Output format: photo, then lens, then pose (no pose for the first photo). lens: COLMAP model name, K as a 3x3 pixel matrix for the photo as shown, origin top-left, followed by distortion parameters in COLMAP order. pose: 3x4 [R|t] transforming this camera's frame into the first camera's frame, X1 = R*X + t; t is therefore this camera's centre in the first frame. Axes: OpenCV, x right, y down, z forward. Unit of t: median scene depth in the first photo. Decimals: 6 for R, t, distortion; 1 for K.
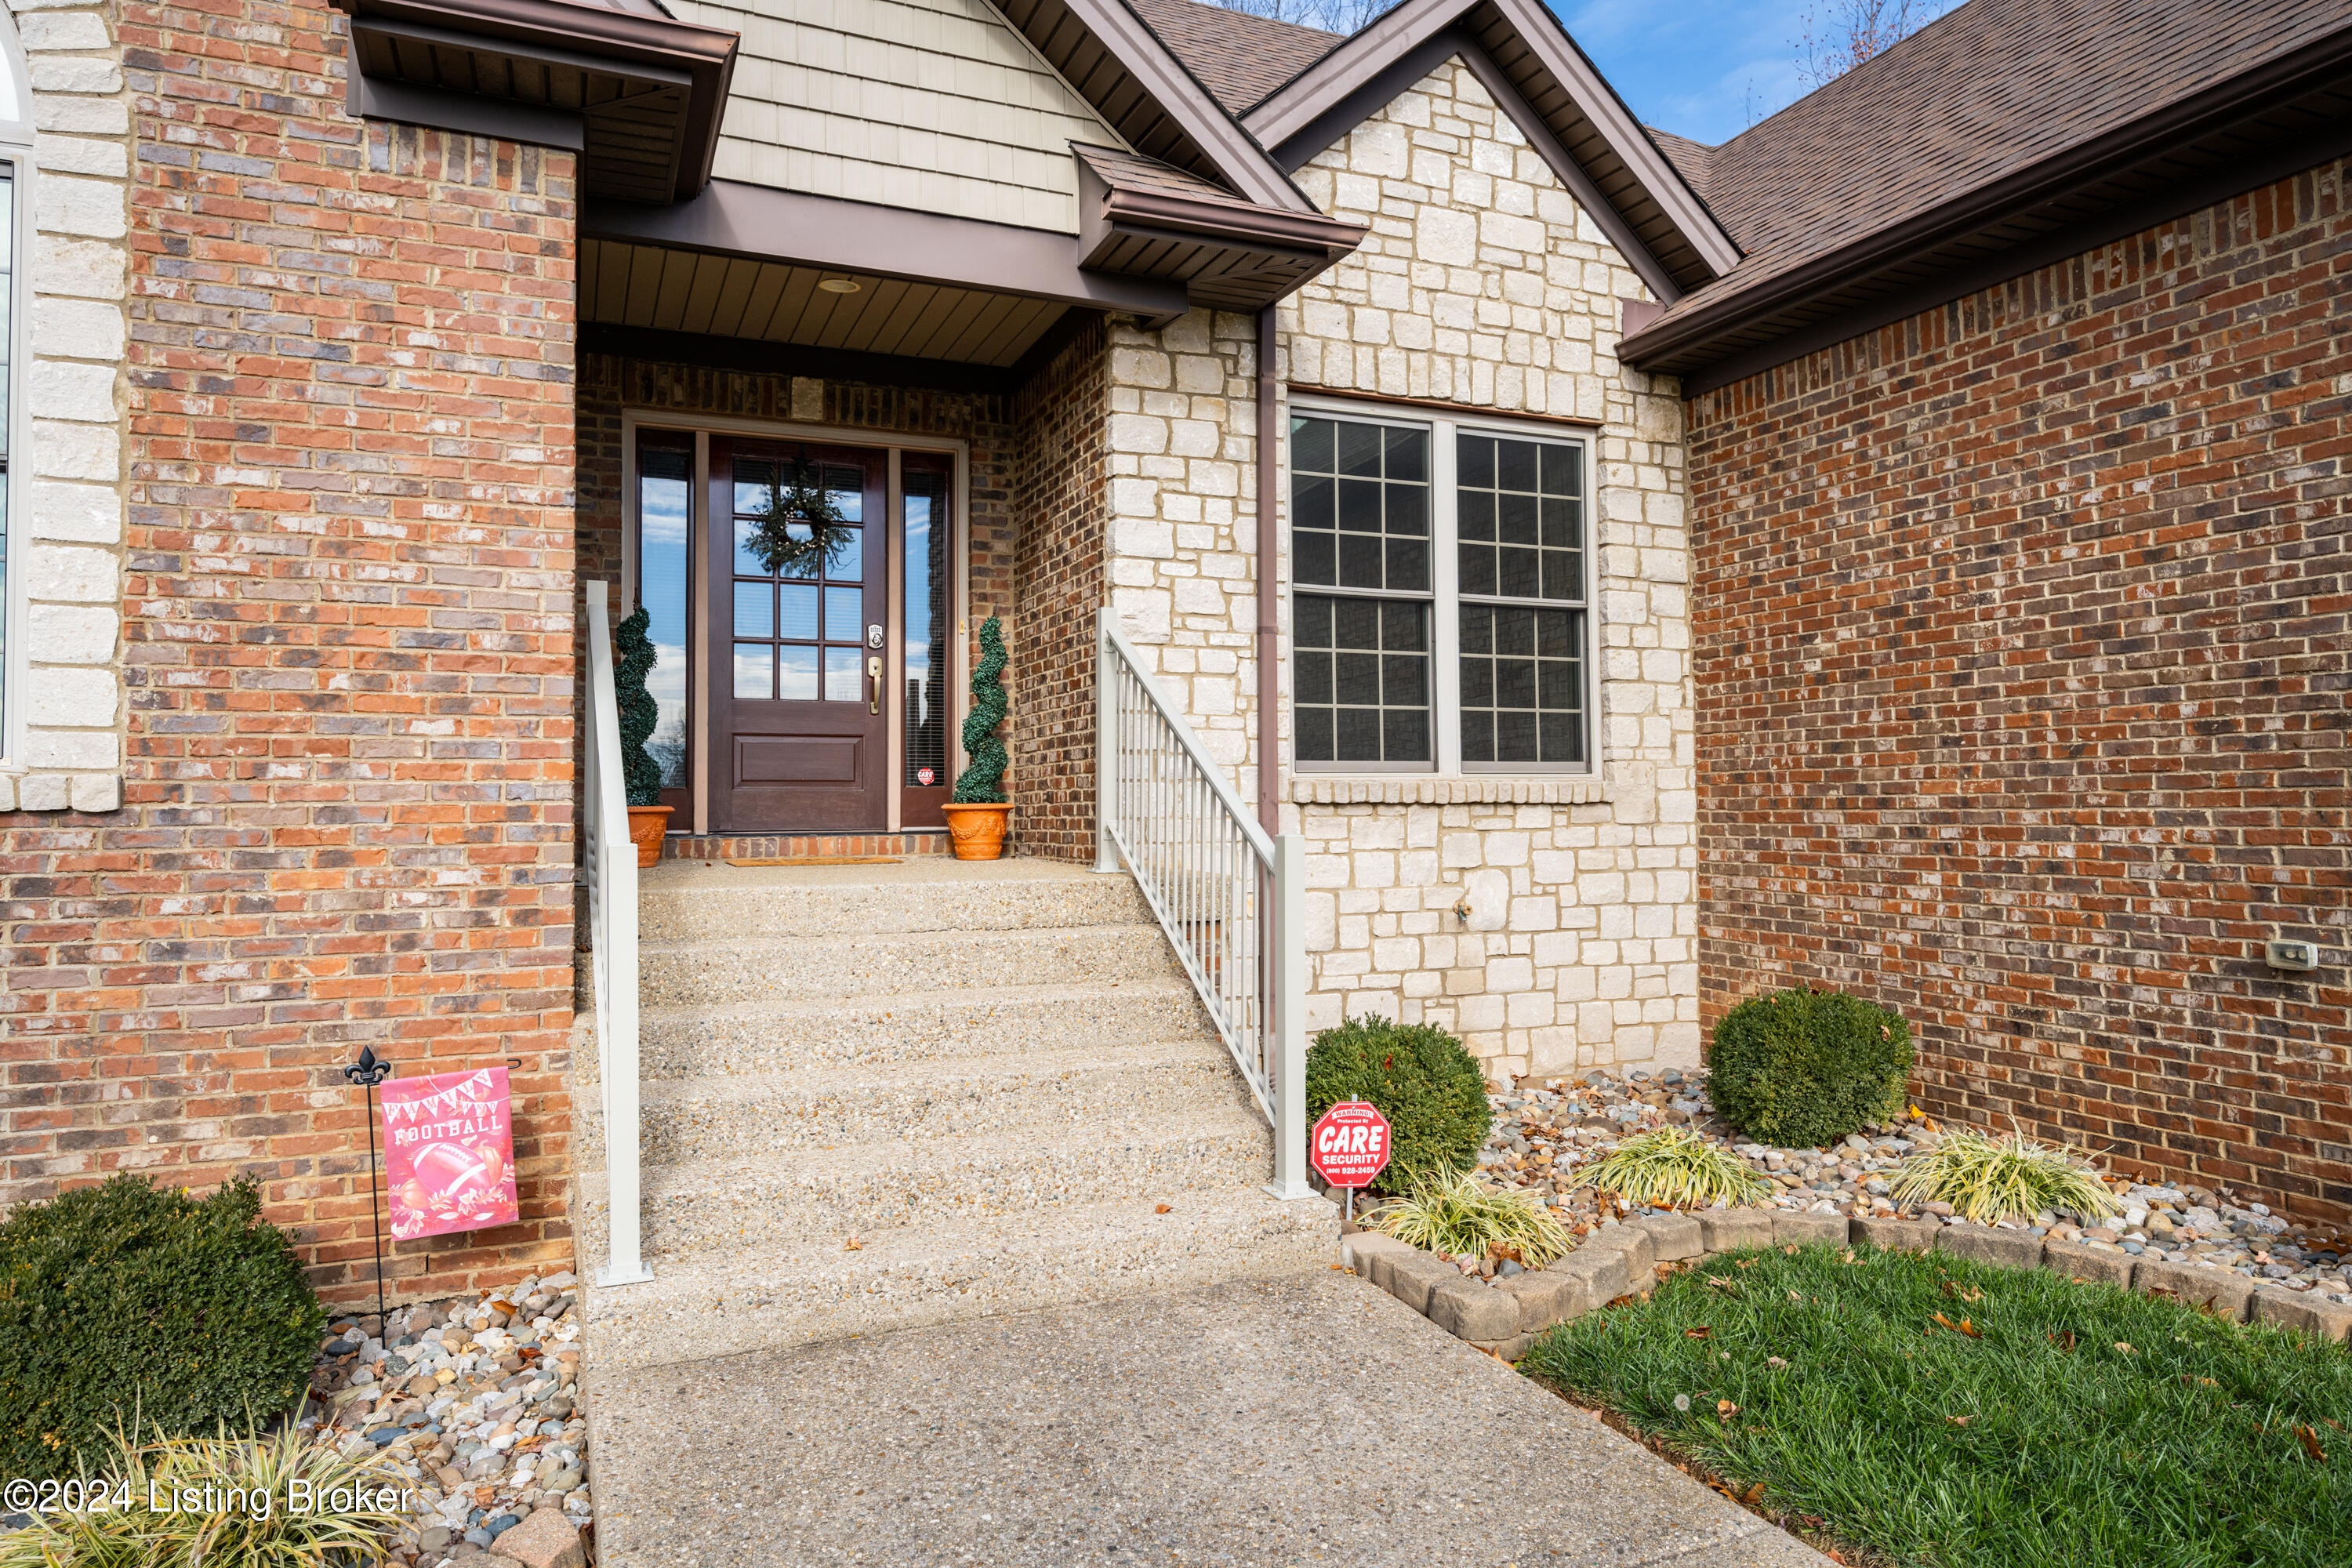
lens RADIAL K [[1499.7, 0, 1175.6], [0, 1499.7, 721.1], [0, 0, 1]] dist [-0.001620, -0.000908]
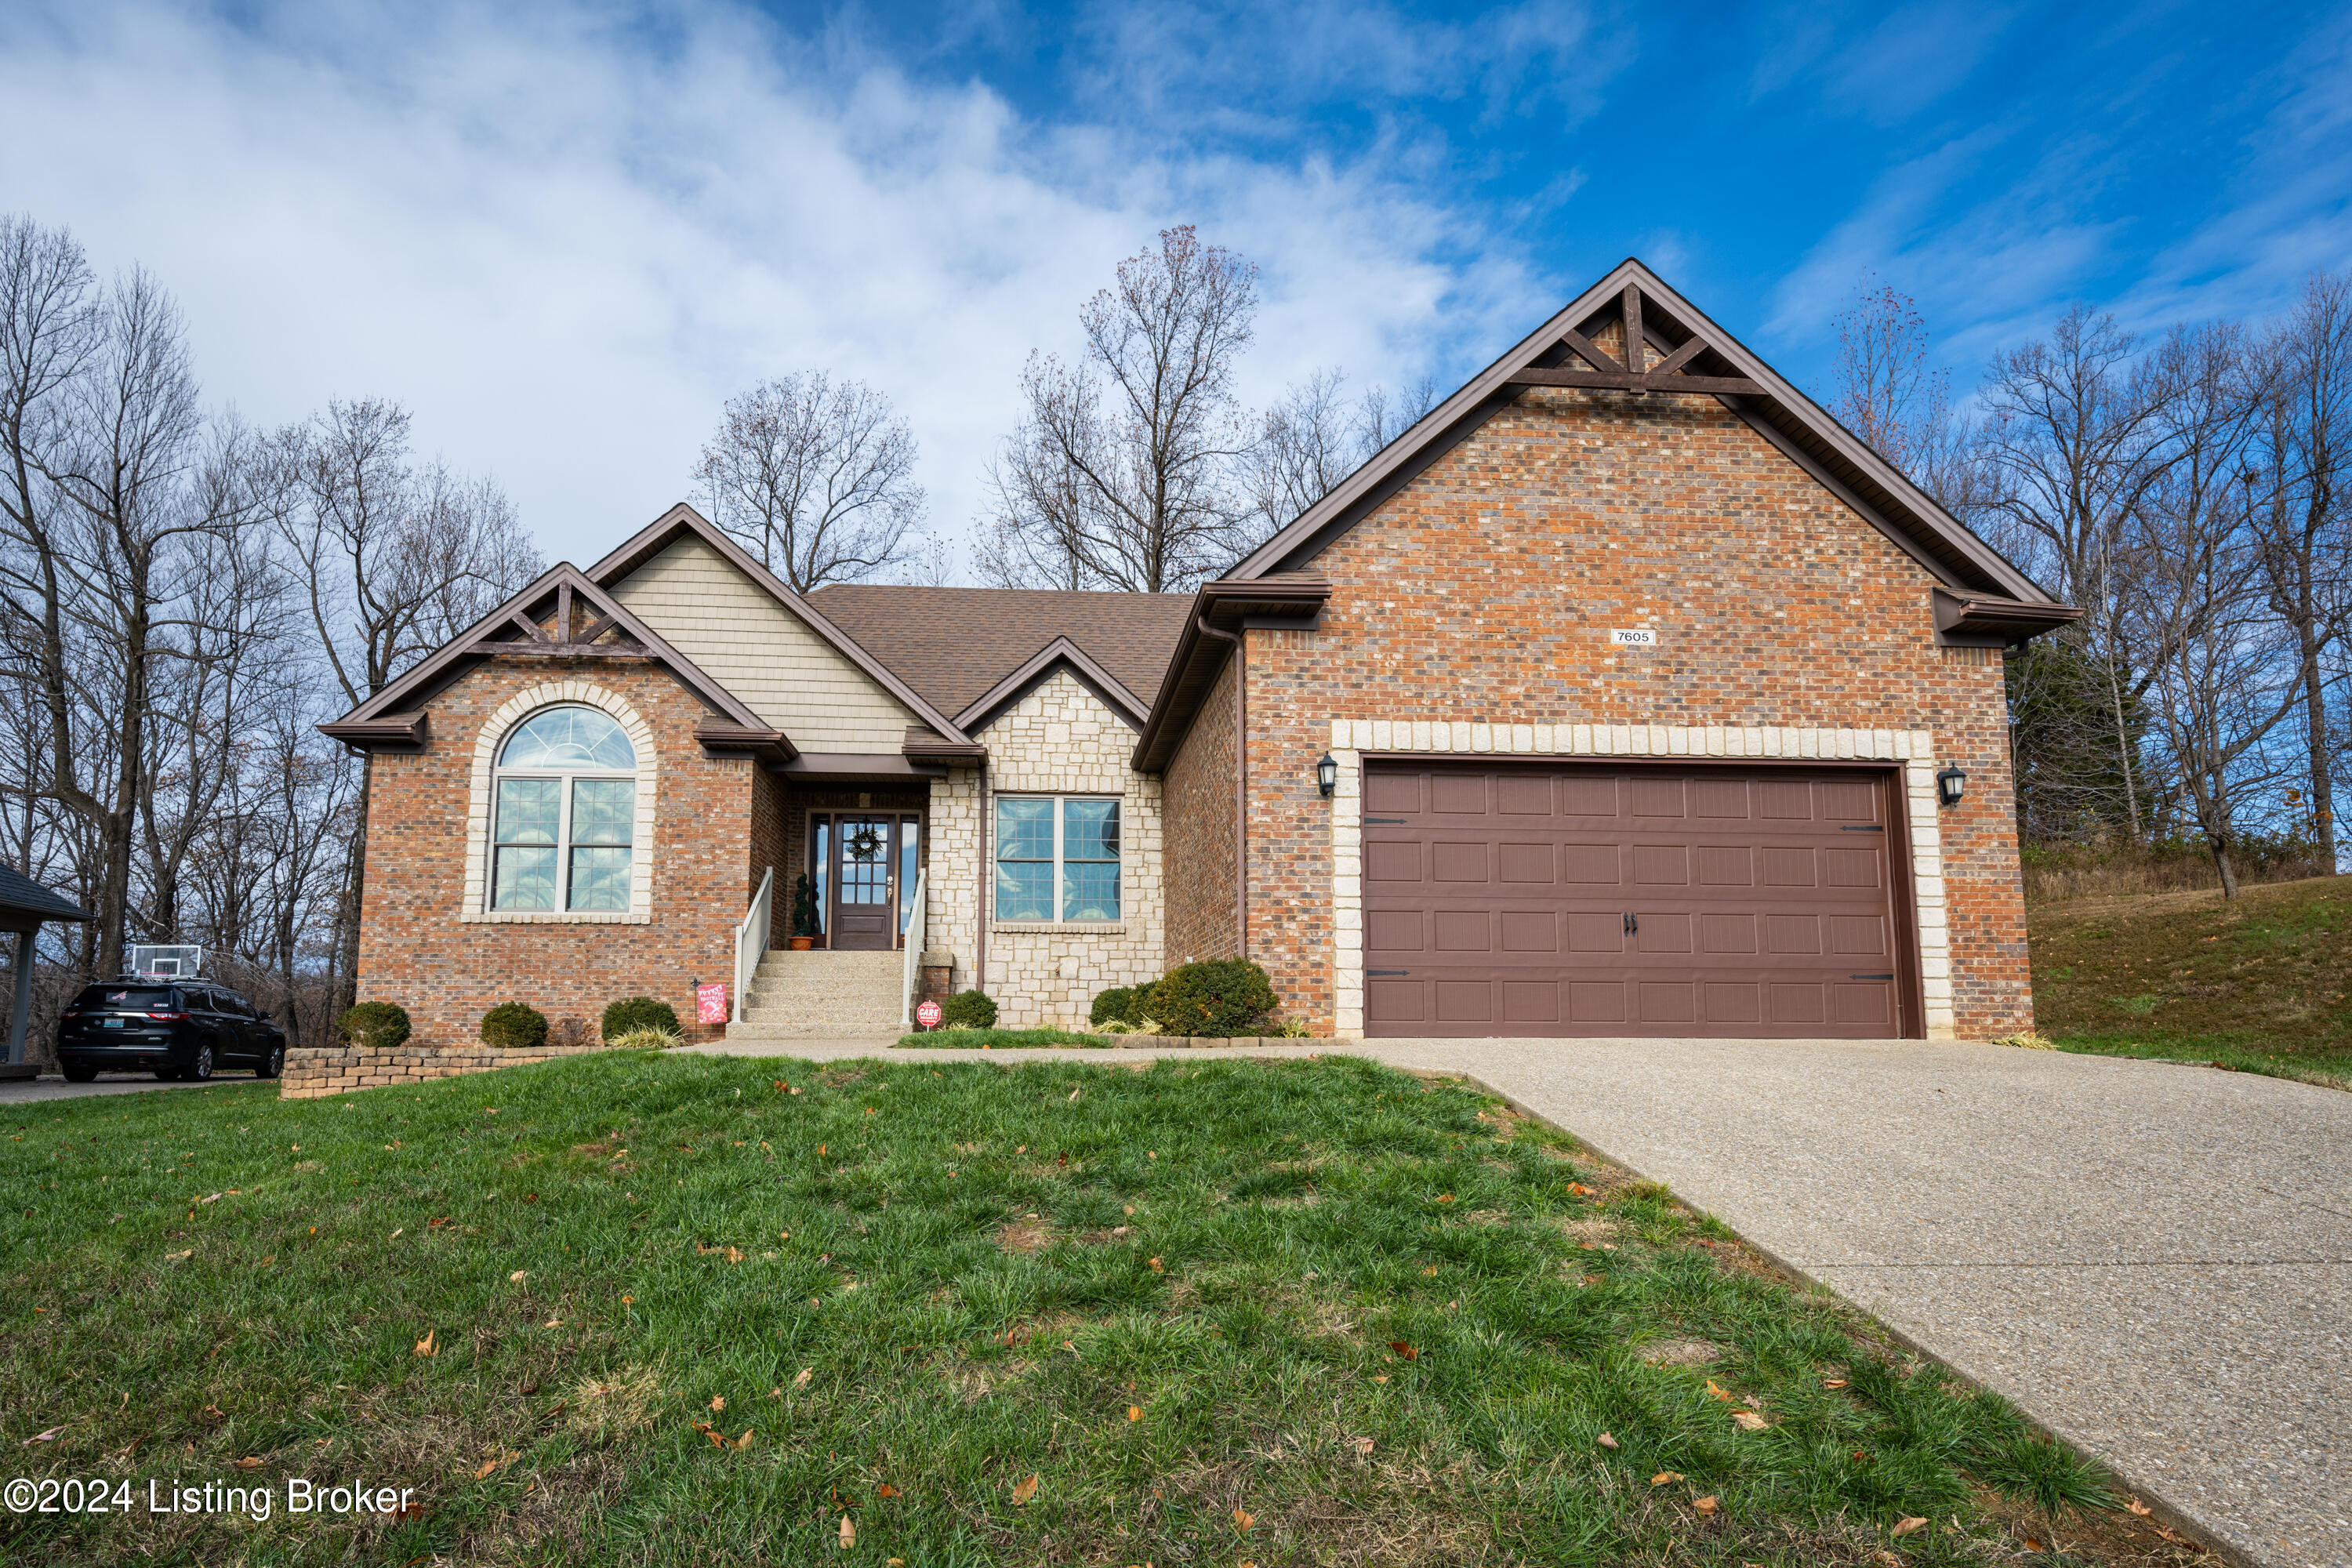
lens RADIAL K [[1561.3, 0, 1176.0], [0, 1561.3, 784.0], [0, 0, 1]] dist [0.000579, 0.000188]
pose [[0.936583, -0.053768, -0.346298, 1.423850], [0.010364, 0.991977, -0.125990, 0.148723], [0.350294, 0.114411, 0.929626, -1.675887]]
